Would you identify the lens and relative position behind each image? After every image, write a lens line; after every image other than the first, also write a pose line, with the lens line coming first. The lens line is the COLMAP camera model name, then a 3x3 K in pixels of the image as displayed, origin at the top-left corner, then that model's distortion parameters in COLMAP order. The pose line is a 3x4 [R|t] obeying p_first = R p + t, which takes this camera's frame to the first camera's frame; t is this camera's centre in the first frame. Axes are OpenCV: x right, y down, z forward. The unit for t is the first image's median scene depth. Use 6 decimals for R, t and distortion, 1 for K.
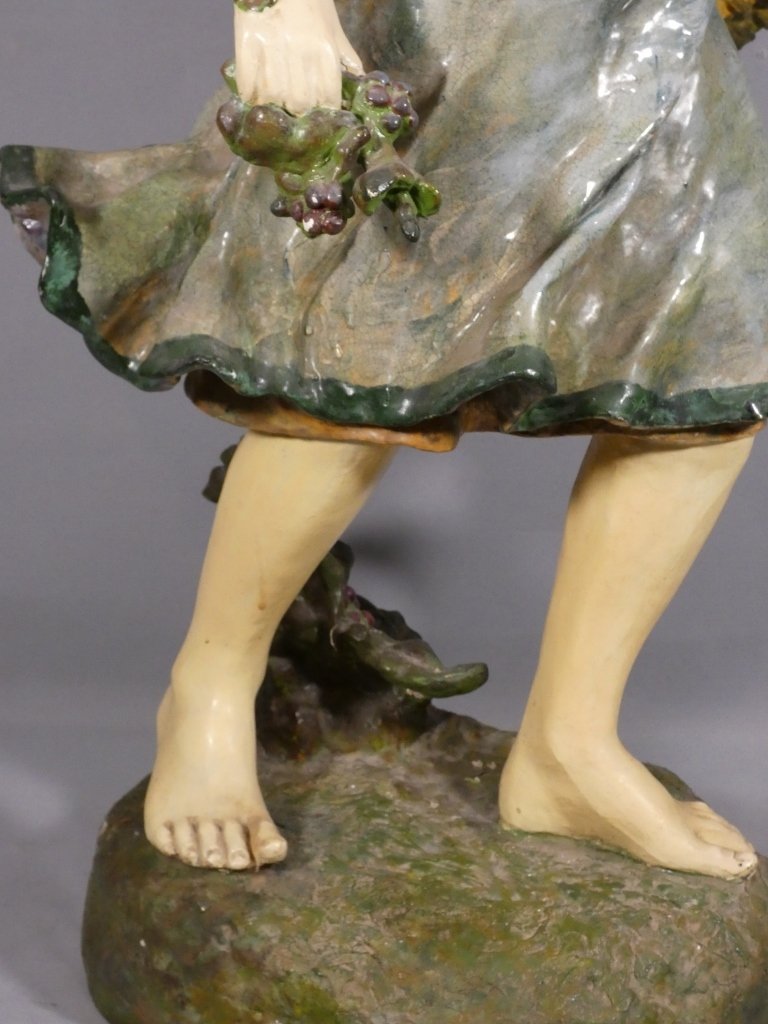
lens RADIAL K [[2336.6, 0, 335.9], [0, 2336.6, 513.9], [0, 0, 1]] dist [0.064604, 0.122321]
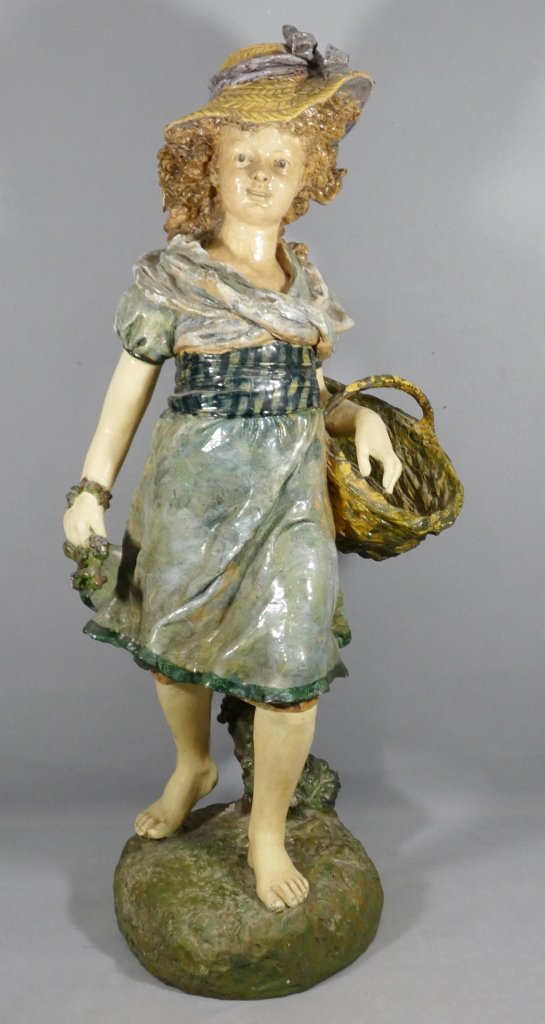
lens RADIAL K [[1328.8, 0, 272.5], [0, 1328.8, 512.0], [0, 0, 1]] dist [0.154884, -0.706159]
pose [[0.613987, 0.114802, -0.780923, 1.190799], [-0.216445, 0.975929, -0.026706, -0.190400], [0.759060, 0.185424, 0.624056, 0.152737]]
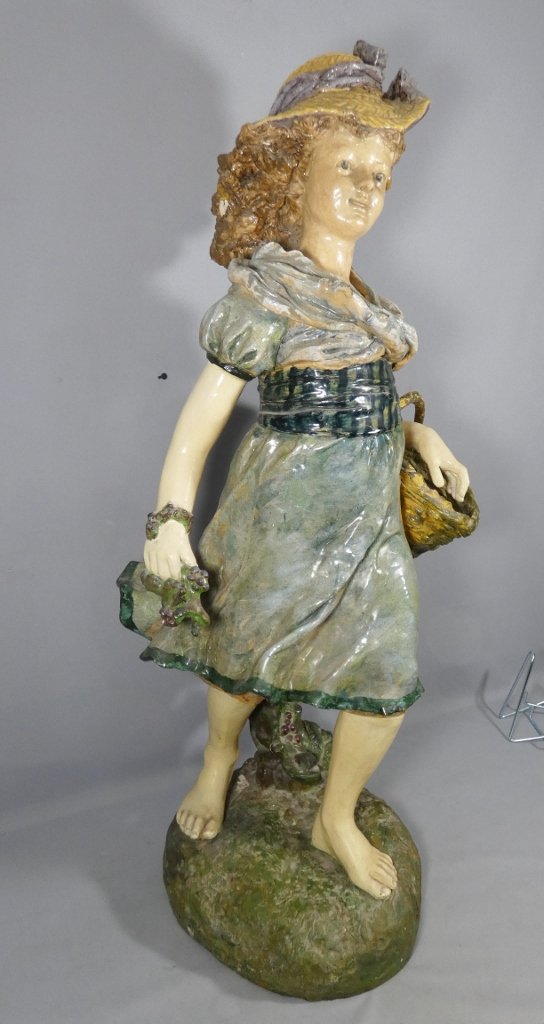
lens RADIAL K [[735.5, 0, 311.2], [0, 735.5, 507.0], [0, 0, 1]] dist [-0.004916, -0.001778]
pose [[0.912299, 0.101227, -0.396817, 0.386518], [-0.134773, 0.989207, -0.057504, -0.195614], [0.386713, 0.105941, 0.916095, 0.273053]]
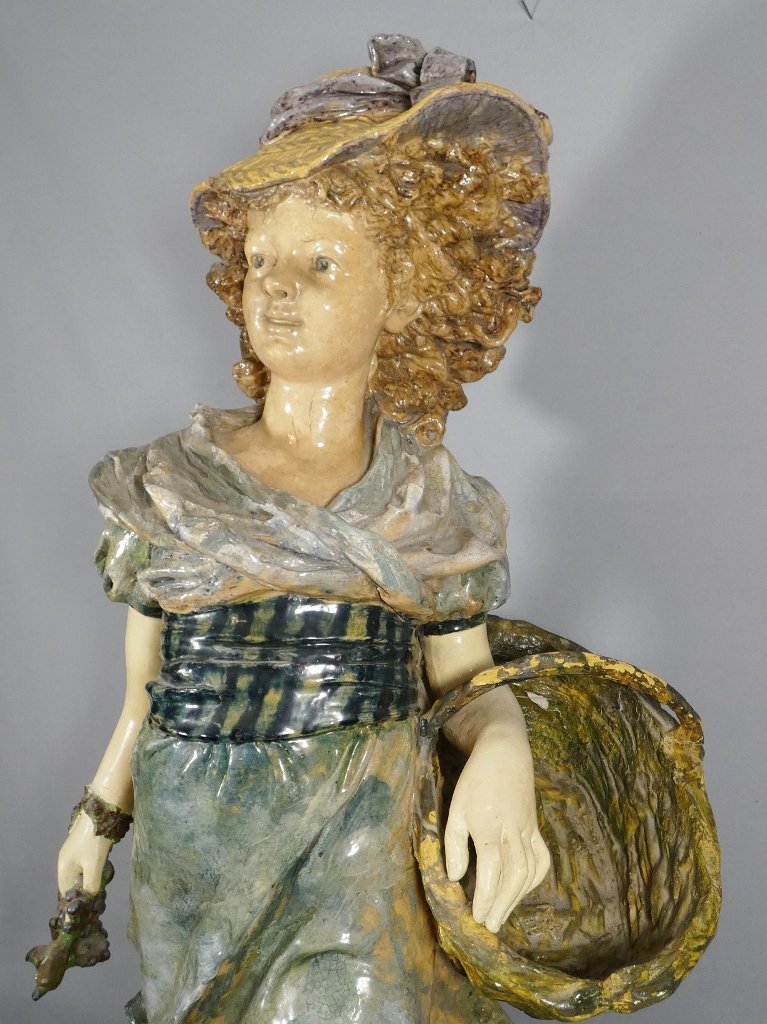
lens RADIAL K [[908.3, 0, 454.3], [0, 908.3, 531.7], [0, 0, 1]] dist [-0.006749, 0.005623]
pose [[0.214243, 0.034824, -0.976159, 0.615702], [-0.266370, 0.963570, -0.024087, -0.432908], [0.939759, 0.265180, 0.215714, 0.917418]]
